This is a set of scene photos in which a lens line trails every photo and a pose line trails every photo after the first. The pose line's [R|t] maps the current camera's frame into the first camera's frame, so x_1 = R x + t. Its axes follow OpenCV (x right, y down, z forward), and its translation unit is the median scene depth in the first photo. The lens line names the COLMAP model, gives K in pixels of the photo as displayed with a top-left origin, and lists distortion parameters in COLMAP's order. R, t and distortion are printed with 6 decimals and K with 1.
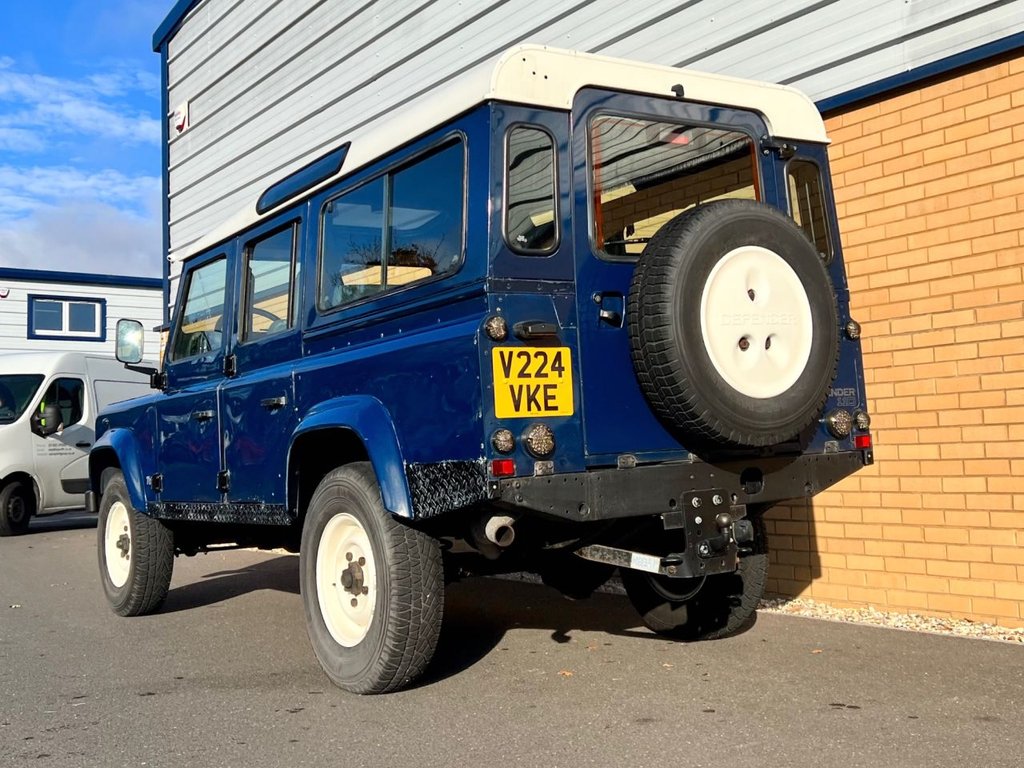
lens RADIAL K [[1147.8, 0, 534.8], [0, 1147.8, 372.0], [0, 0, 1]] dist [0.067060, -0.032631]
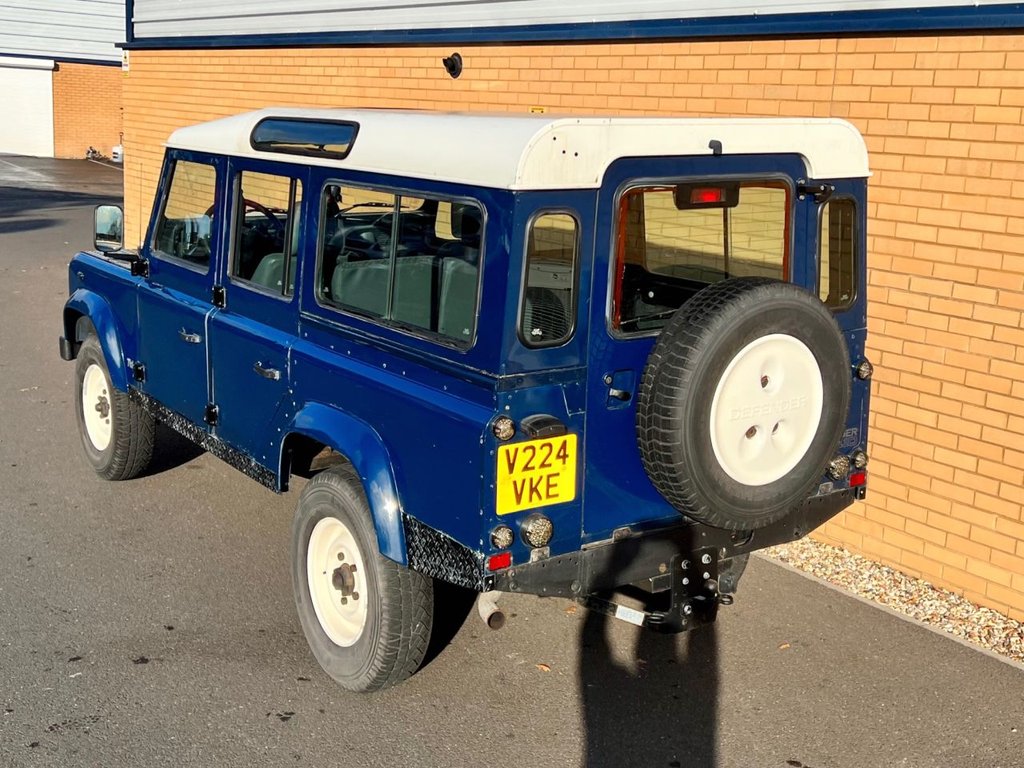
lens RADIAL K [[1229.8, 0, 549.9], [0, 1229.8, 357.9], [0, 0, 1]] dist [0.071940, -0.050205]
pose [[0.996354, 0.077739, 0.035146, -0.032703], [-0.084275, 0.960931, 0.263647, -0.345368], [-0.013277, -0.265648, 0.963979, -0.005013]]
